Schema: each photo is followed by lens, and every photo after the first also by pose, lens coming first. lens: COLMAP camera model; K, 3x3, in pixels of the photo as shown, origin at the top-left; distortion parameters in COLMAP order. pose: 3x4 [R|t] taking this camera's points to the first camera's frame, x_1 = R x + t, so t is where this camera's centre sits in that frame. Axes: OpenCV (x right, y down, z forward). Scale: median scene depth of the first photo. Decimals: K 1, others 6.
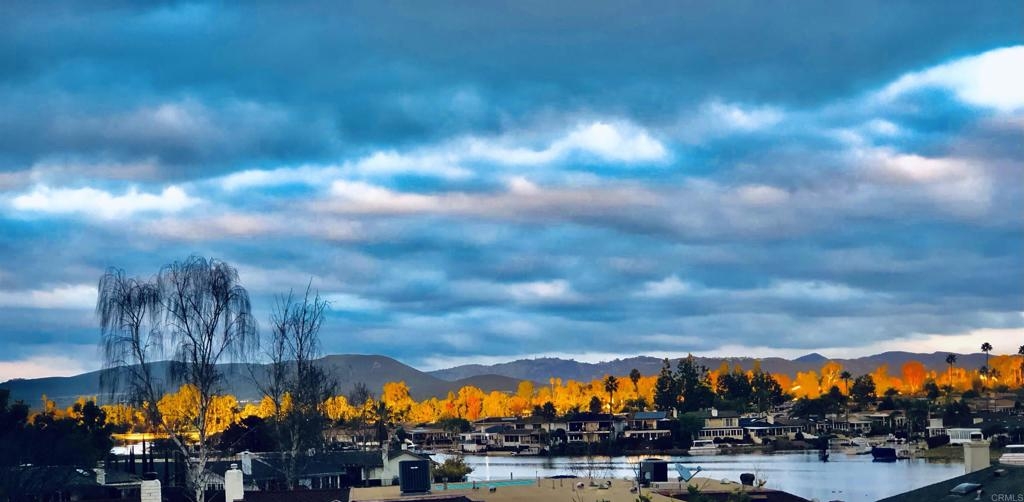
lens RADIAL K [[1472.5, 0, 511.6], [0, 1472.5, 250.6], [0, 0, 1]] dist [0.022325, 0.000000]
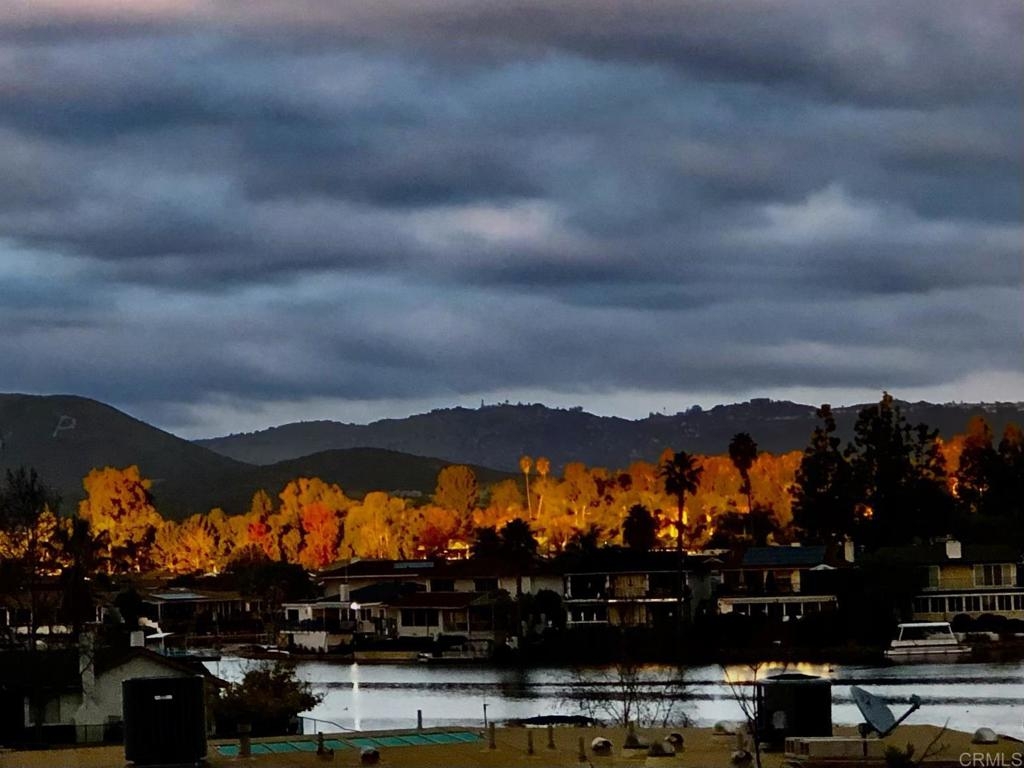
lens RADIAL K [[1398.9, 0, 512.4], [0, 1398.9, 382.3], [0, 0, 1]] dist [0.003011, 0.000000]
pose [[0.999023, -0.005111, 0.043893, 0.008422], [-0.000868, 0.990826, 0.135139, 0.018527], [-0.044181, -0.135046, 0.989854, 0.648651]]
